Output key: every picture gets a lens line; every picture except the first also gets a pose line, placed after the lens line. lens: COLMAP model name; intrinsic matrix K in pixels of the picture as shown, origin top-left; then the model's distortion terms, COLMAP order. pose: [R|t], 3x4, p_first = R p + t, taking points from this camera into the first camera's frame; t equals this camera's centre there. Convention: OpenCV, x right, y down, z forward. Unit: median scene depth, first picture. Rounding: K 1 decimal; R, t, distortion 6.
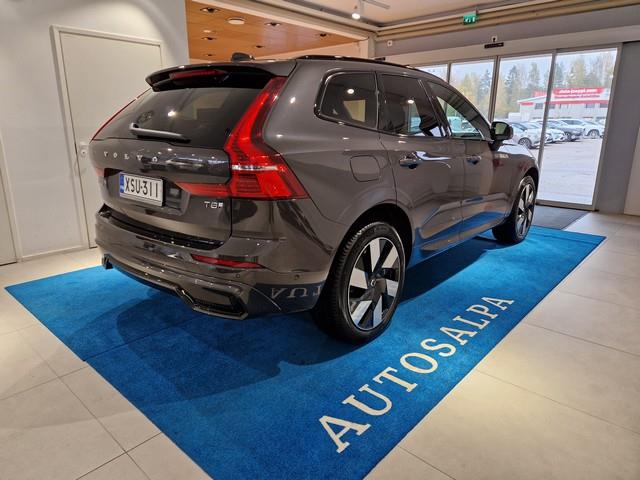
lens RADIAL K [[434.0, 0, 305.4], [0, 434.0, 239.5], [0, 0, 1]] dist [0.015452, -0.001532]
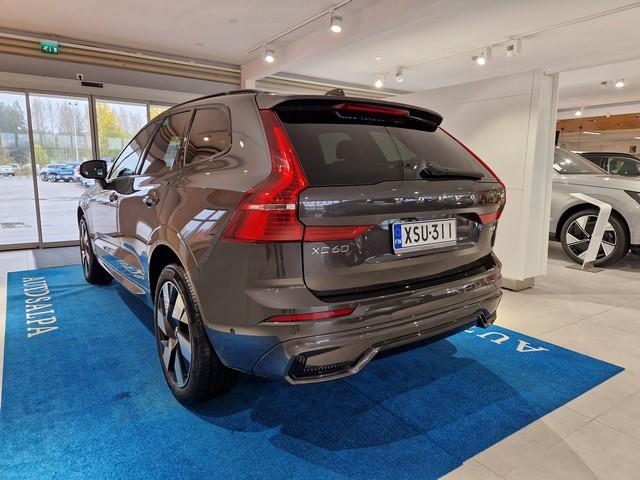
lens RADIAL K [[439.4, 0, 330.9], [0, 439.4, 240.0], [0, 0, 1]] dist [0.019694, -0.000341]
pose [[0.187295, -0.154068, 0.970146, -0.907739], [0.244210, 0.963919, 0.105933, -0.176435], [-0.951463, 0.217079, 0.218163, 0.704311]]
